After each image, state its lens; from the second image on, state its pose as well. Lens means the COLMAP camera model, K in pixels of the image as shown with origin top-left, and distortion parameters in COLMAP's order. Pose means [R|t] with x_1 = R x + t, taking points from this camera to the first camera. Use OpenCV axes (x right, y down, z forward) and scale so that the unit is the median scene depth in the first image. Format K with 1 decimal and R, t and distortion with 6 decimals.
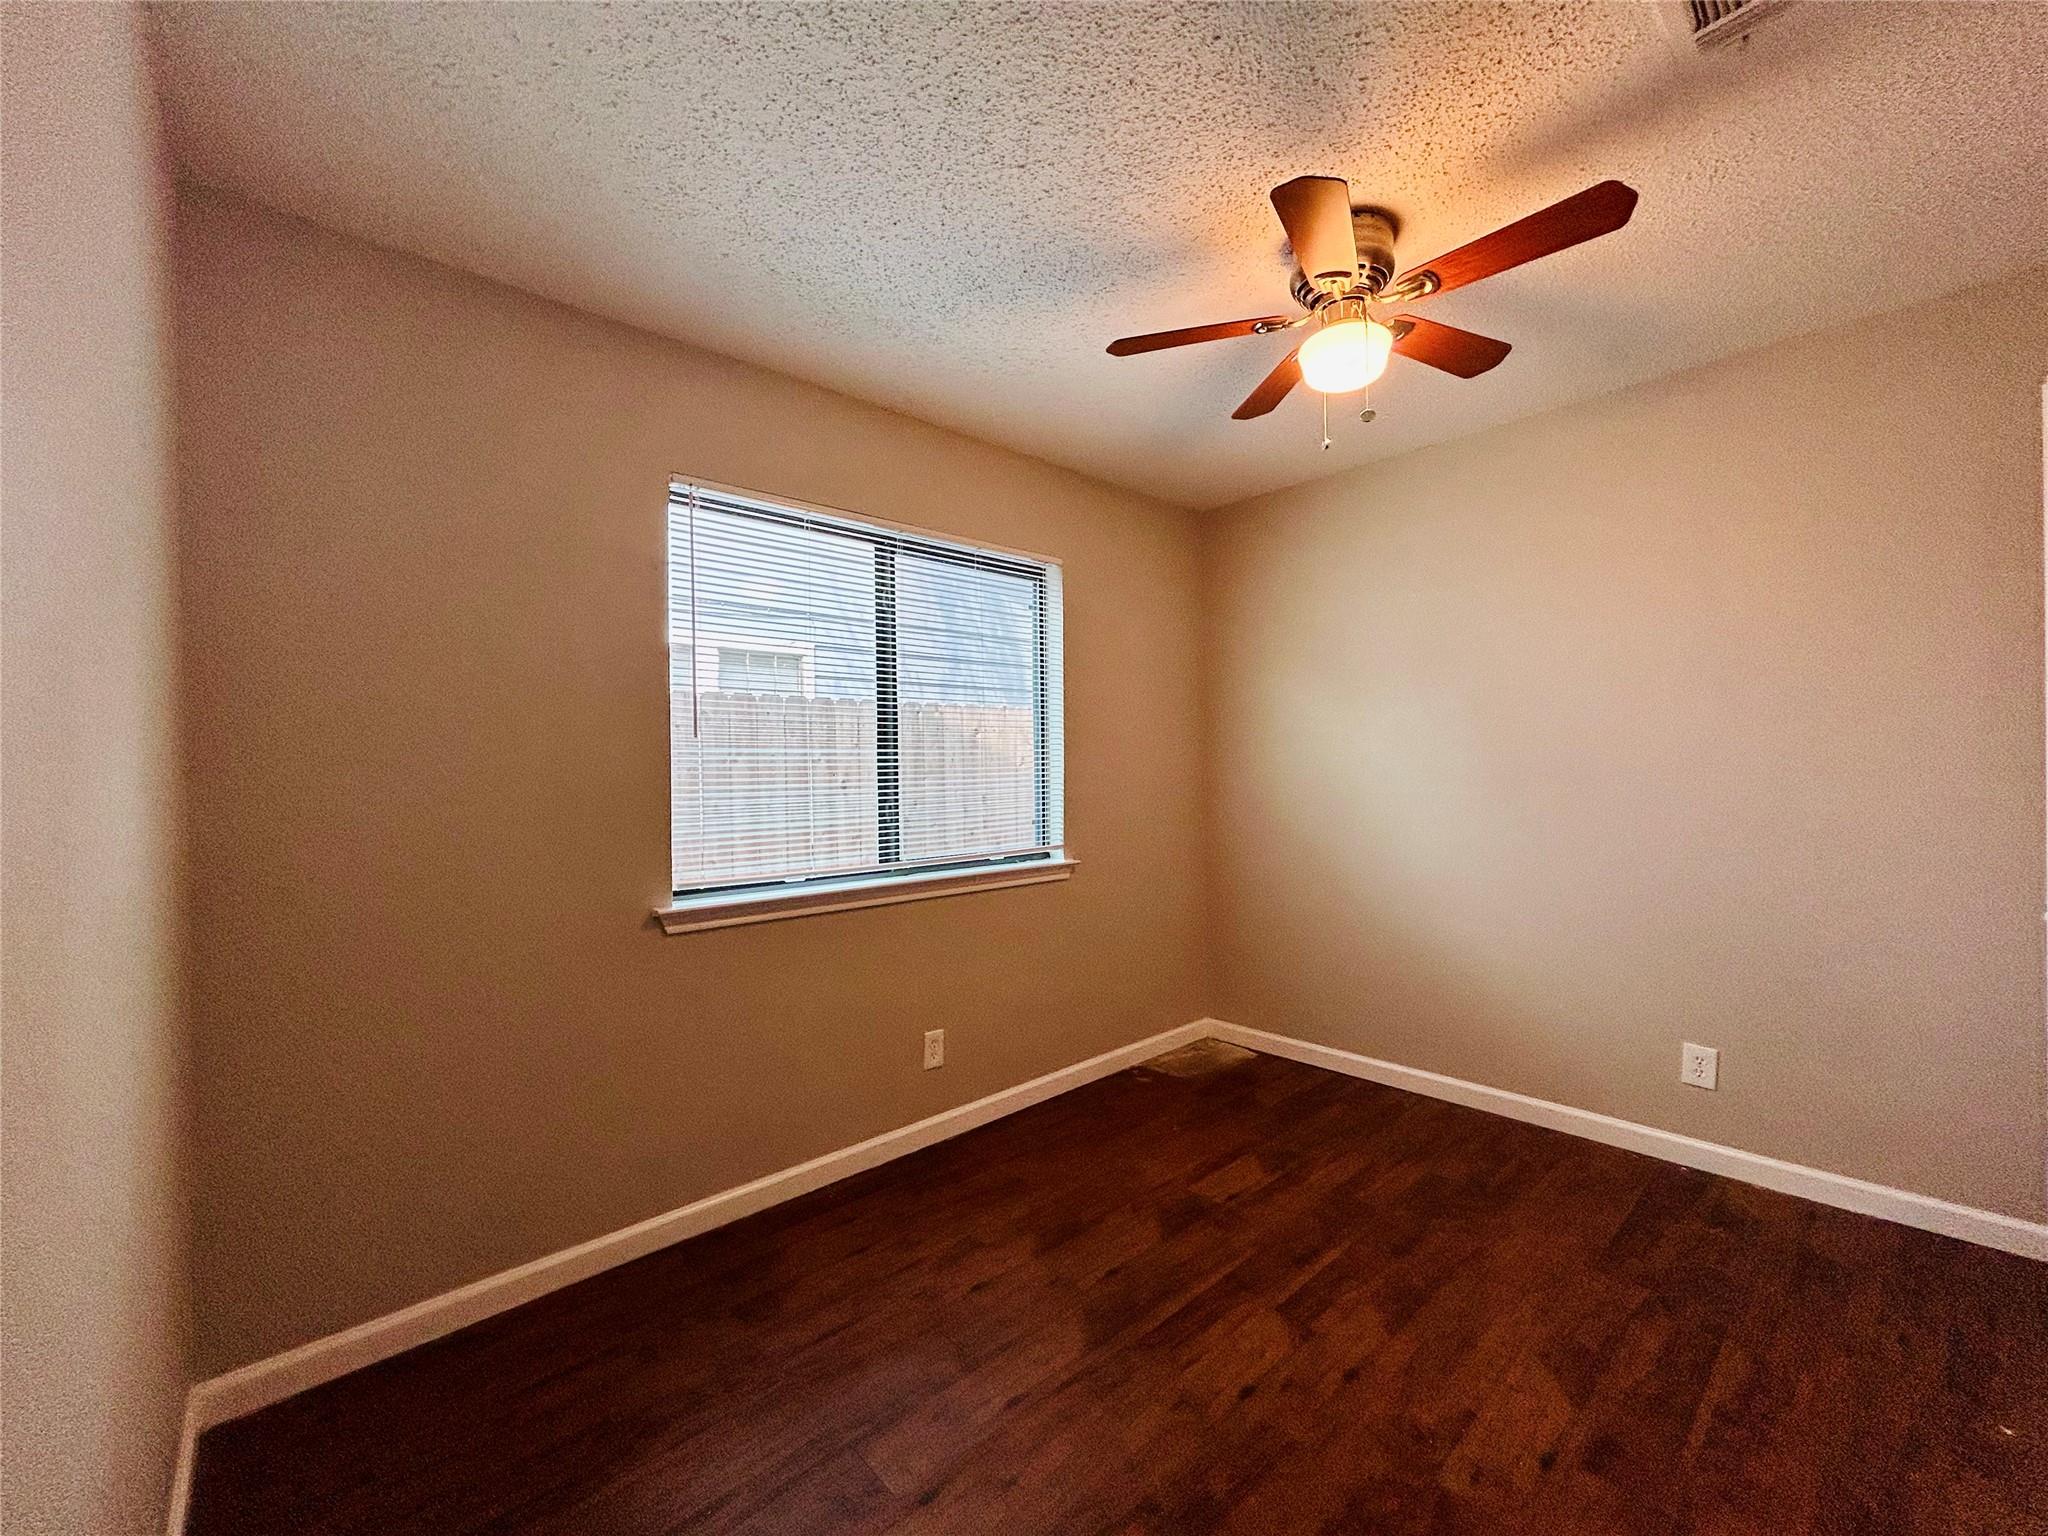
lens RADIAL K [[824.6, 0, 1024.3], [0, 824.6, 769.2], [0, 0, 1]] dist [-0.001914, 0.000994]
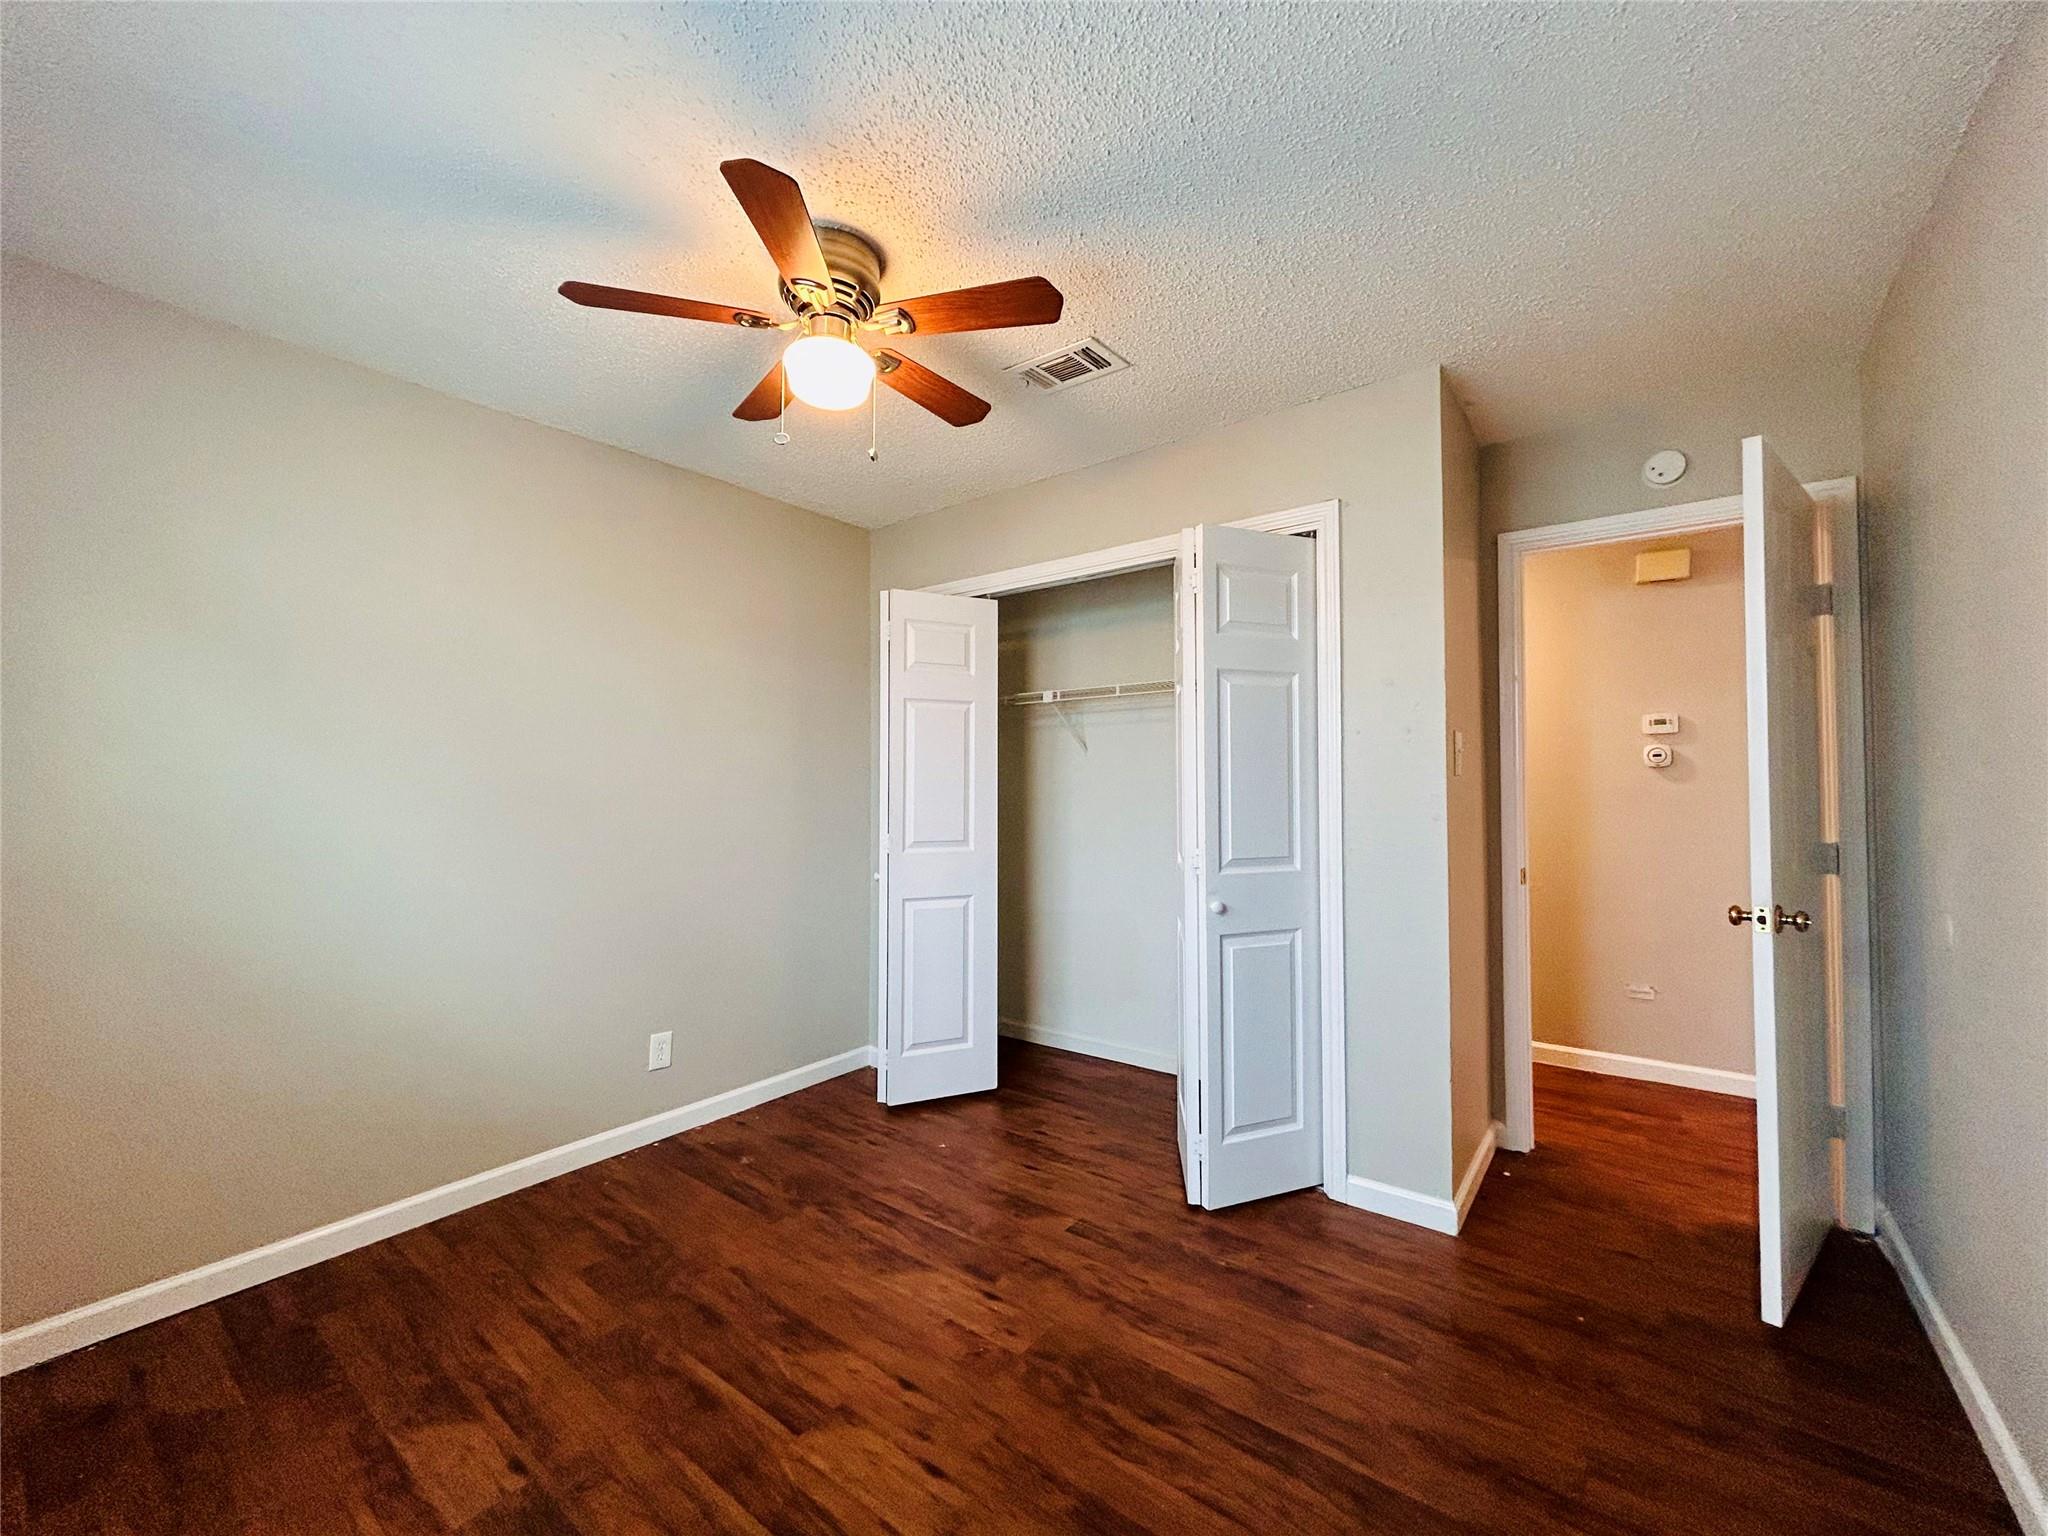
lens RADIAL K [[824.6, 0, 1016.2], [0, 824.6, 774.6], [0, 0, 1]] dist [-0.001914, 0.000994]
pose [[-0.171641, 0.028563, 0.984745, -0.396281], [0.007107, 0.999589, -0.027755, -0.000176], [-0.985134, 0.002235, -0.171773, 0.618944]]
